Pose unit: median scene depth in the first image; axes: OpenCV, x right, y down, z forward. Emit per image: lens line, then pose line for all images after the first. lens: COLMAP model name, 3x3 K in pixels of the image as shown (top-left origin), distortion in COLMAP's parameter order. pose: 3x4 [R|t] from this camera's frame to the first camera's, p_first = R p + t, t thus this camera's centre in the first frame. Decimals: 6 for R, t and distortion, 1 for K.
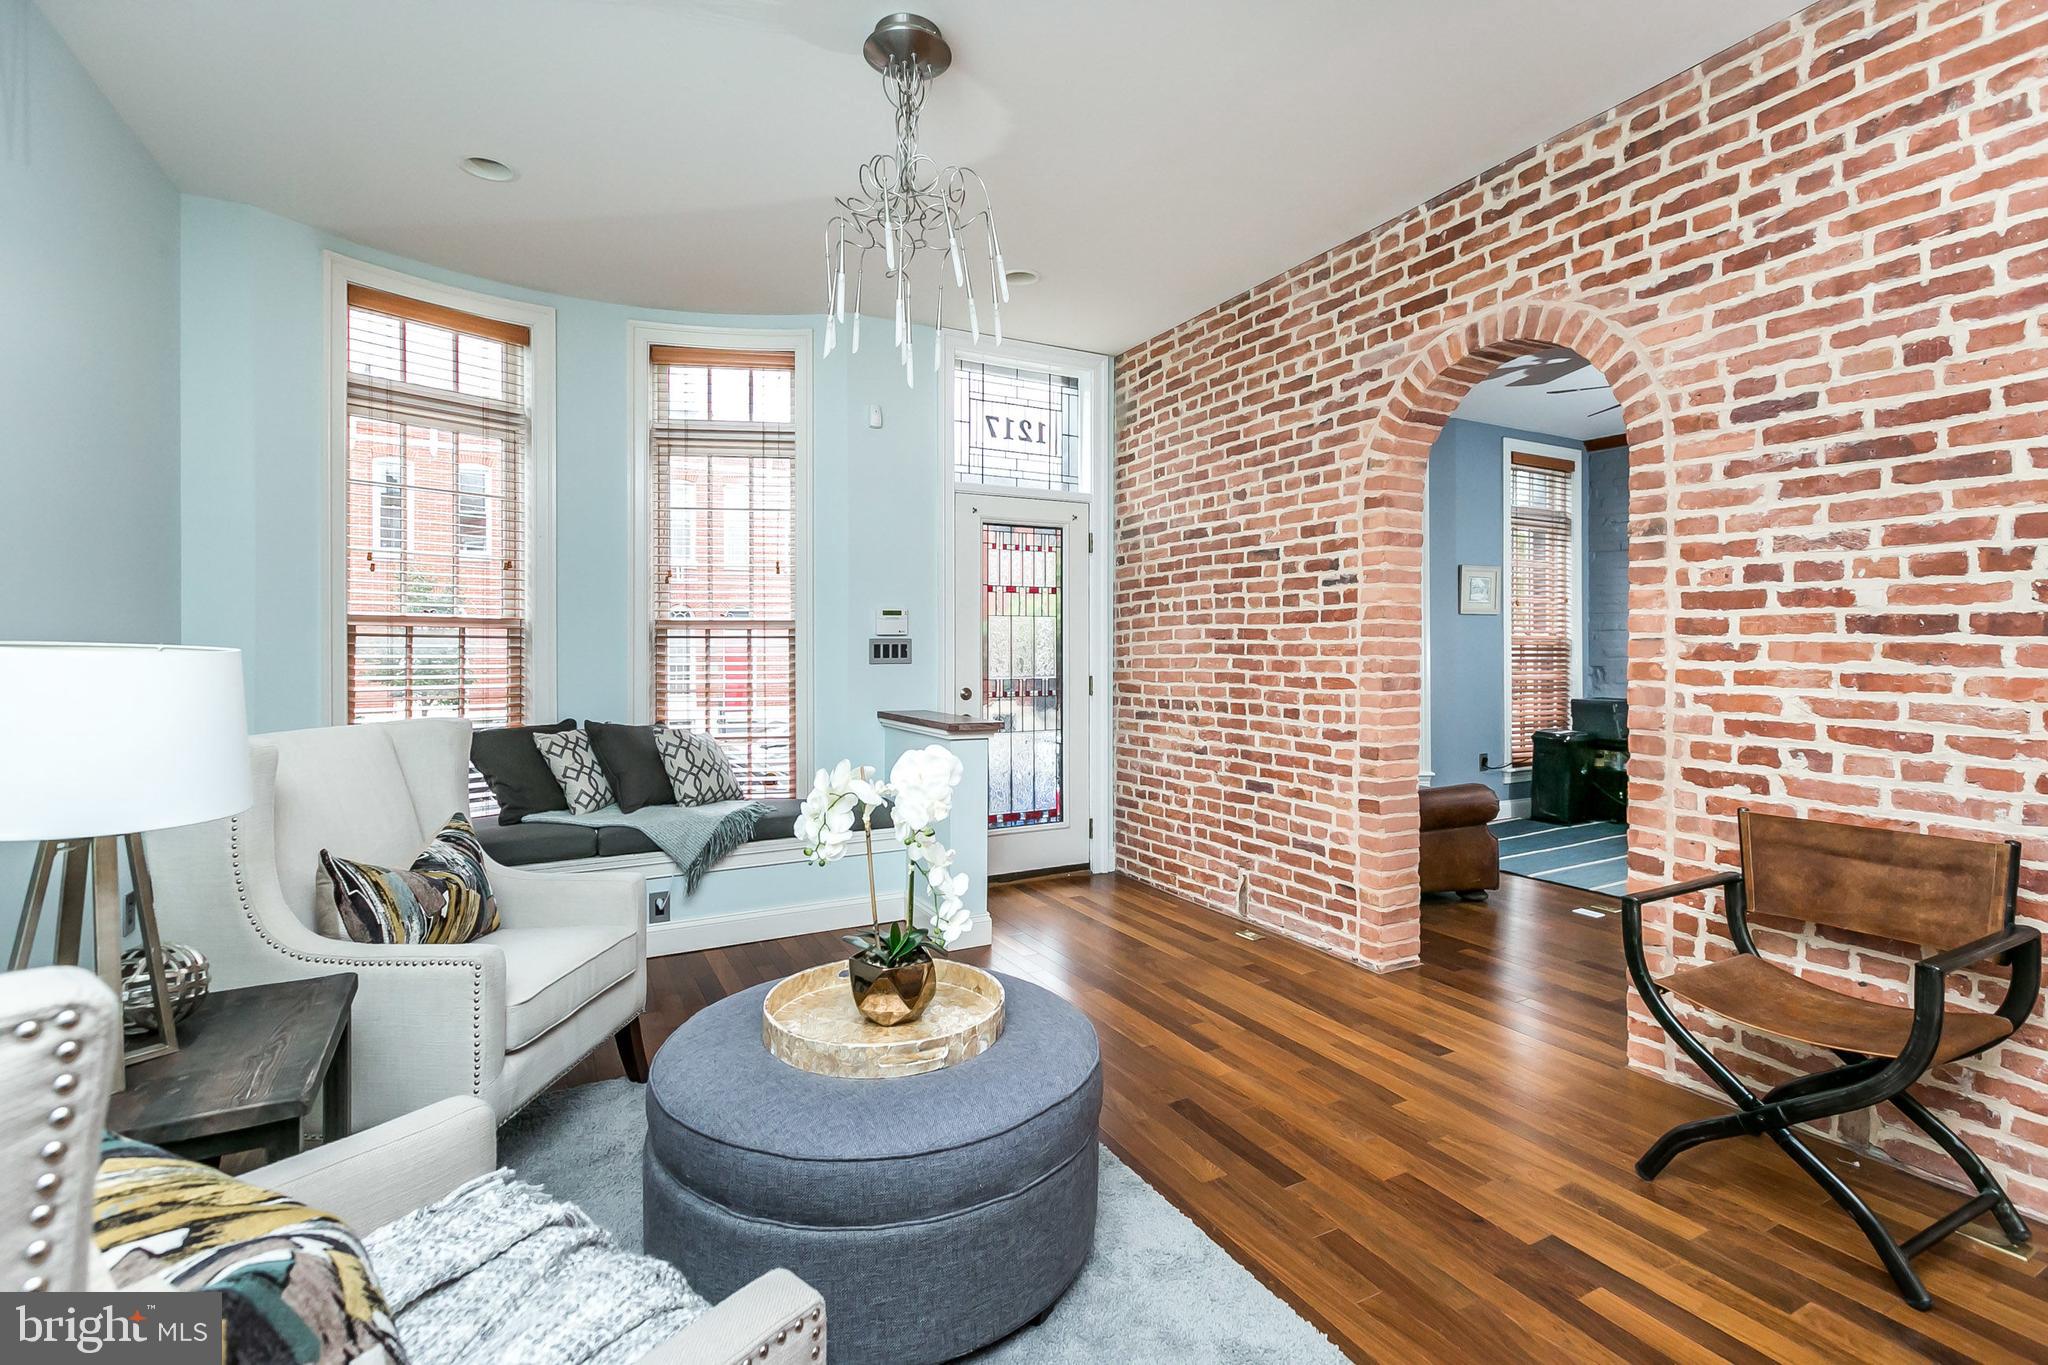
lens RADIAL K [[933.9, 0, 1006.3], [0, 933.9, 645.8], [0, 0, 1]] dist [0.003027, -0.000309]
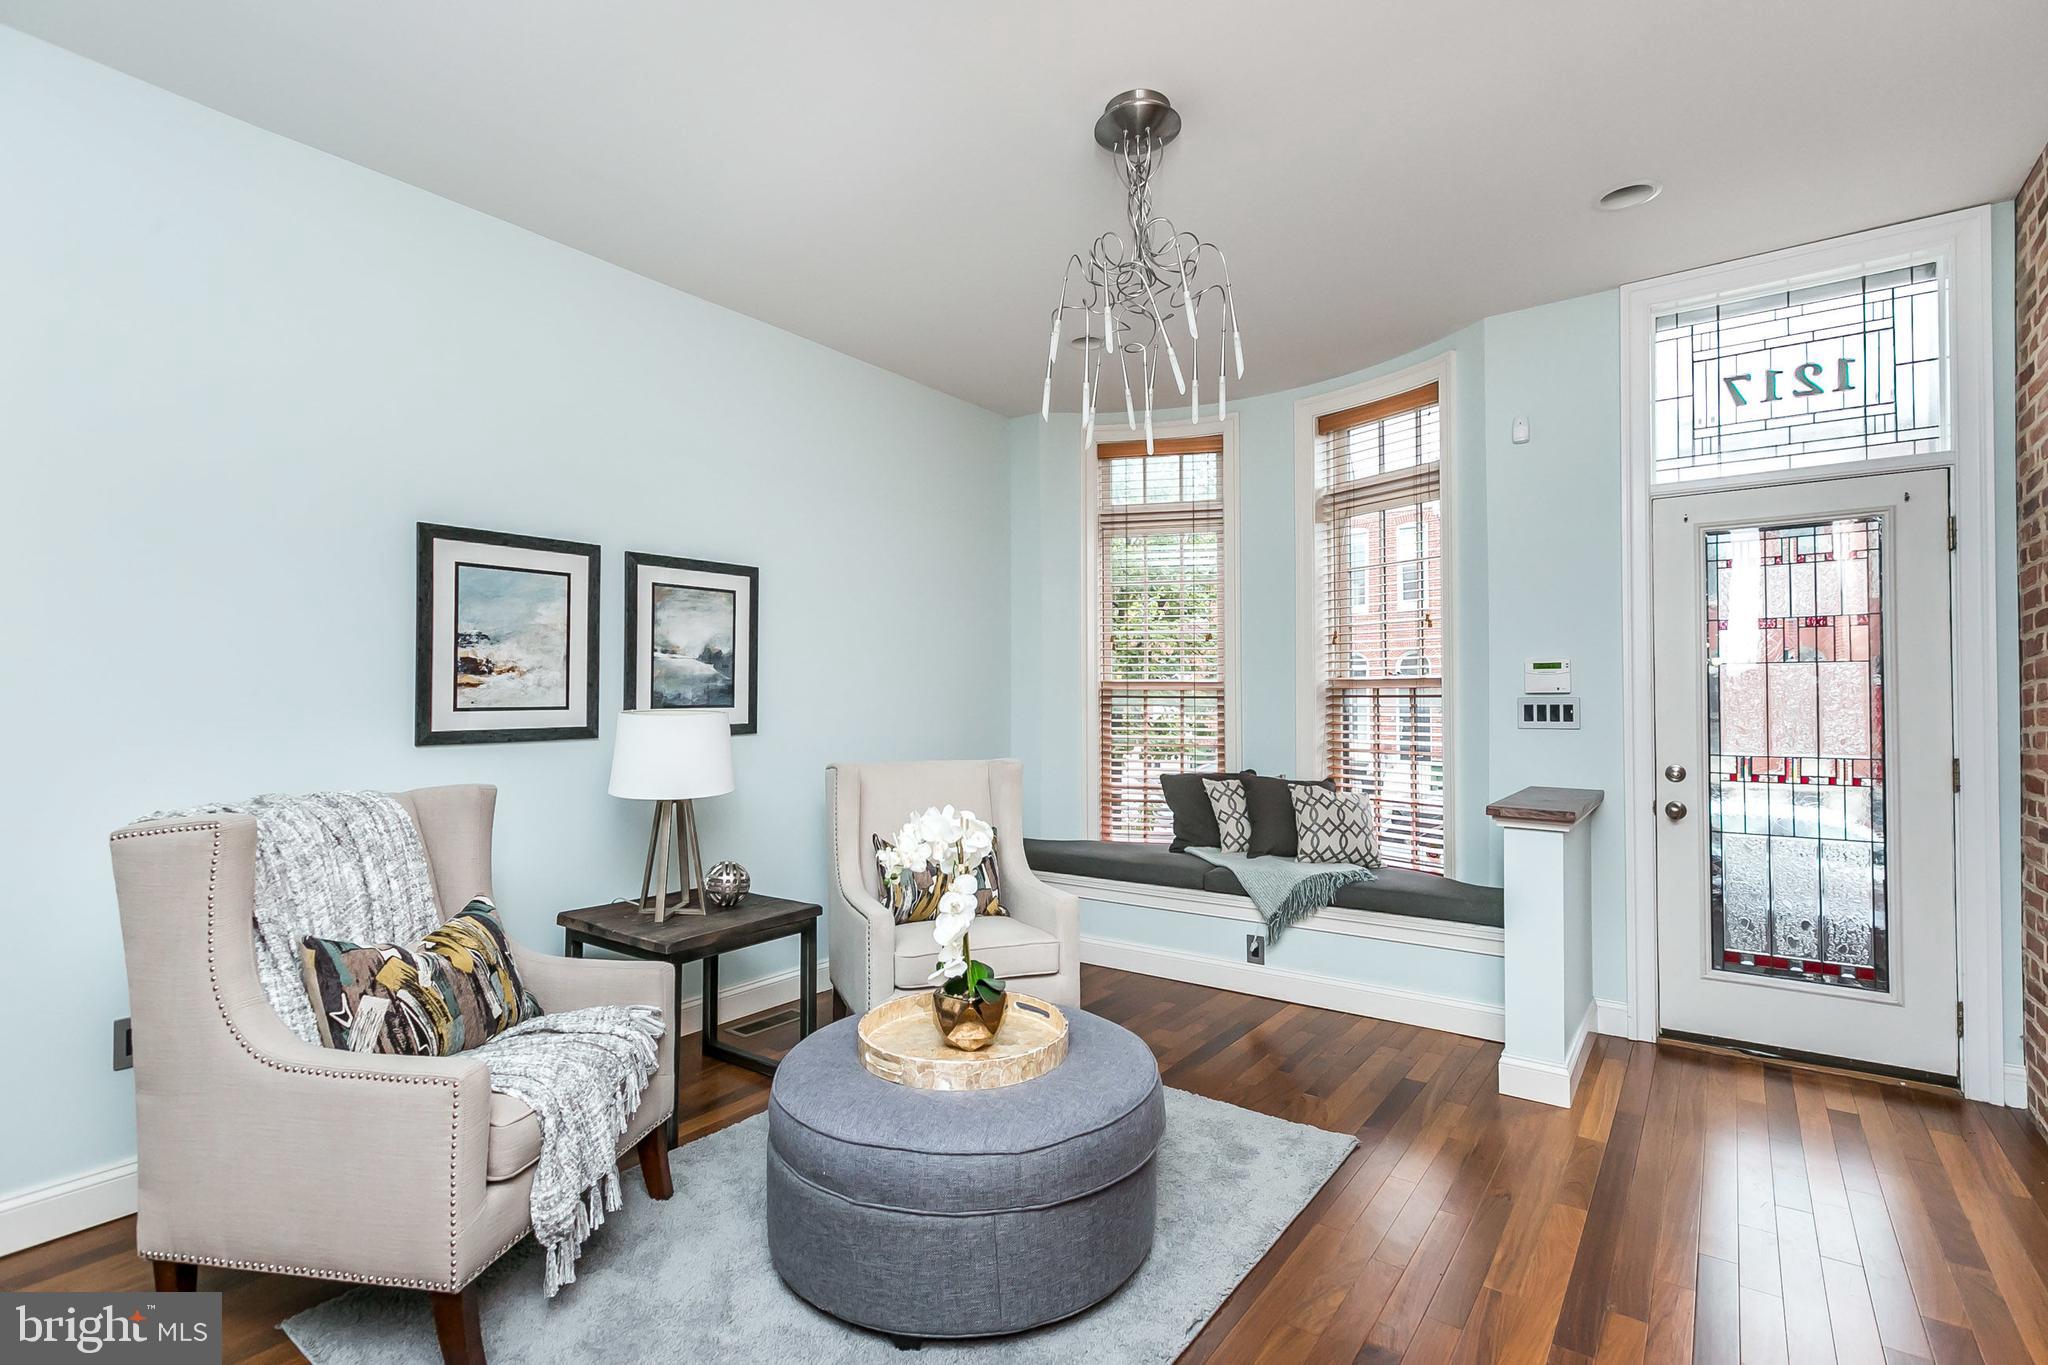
lens RADIAL K [[933.9, 0, 1044.2], [0, 933.9, 690.3], [0, 0, 1]] dist [0.003027, -0.000309]
pose [[0.449934, -0.008142, -0.893025, 0.401994], [0.002297, 0.999966, -0.007959, -0.008811], [0.893059, 0.001530, 0.449937, 0.248141]]
